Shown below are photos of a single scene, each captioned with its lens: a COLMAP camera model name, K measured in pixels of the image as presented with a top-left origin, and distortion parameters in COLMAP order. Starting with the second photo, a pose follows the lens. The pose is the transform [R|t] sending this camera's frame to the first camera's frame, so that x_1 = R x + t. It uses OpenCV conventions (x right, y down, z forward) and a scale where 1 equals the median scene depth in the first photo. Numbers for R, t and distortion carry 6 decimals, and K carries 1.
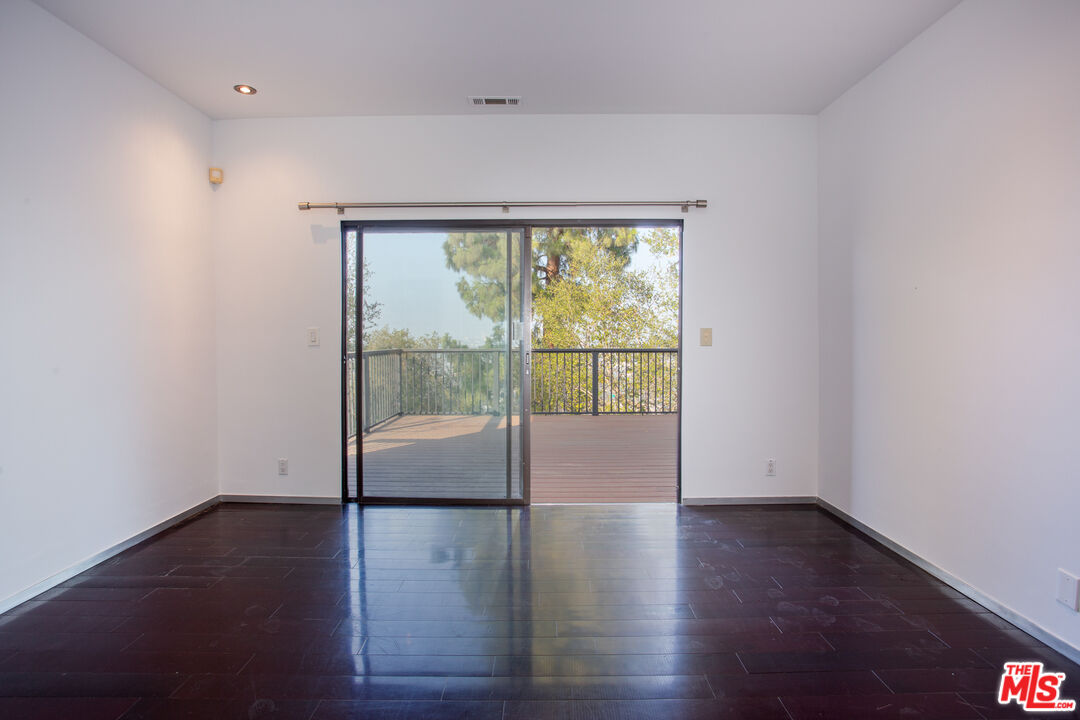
lens RADIAL K [[548.3, 0, 542.0], [0, 548.3, 343.0], [0, 0, 1]] dist [0.000746, 0.000249]
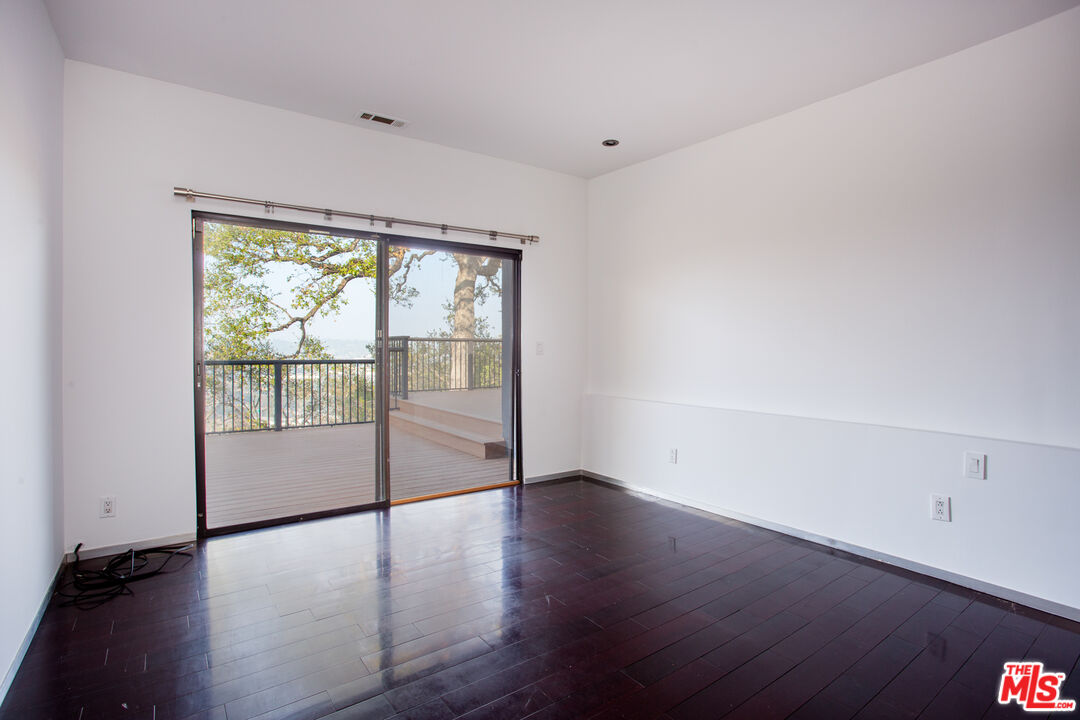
lens RADIAL K [[540.1, 0, 534.5], [0, 540.1, 361.1], [0, 0, 1]] dist [-0.055600, 0.033800]
pose [[0.825312, -0.012738, 0.564534, -0.380393], [0.005042, 0.999872, 0.015191, 0.000784], [-0.564655, -0.009691, 0.825270, 0.003095]]
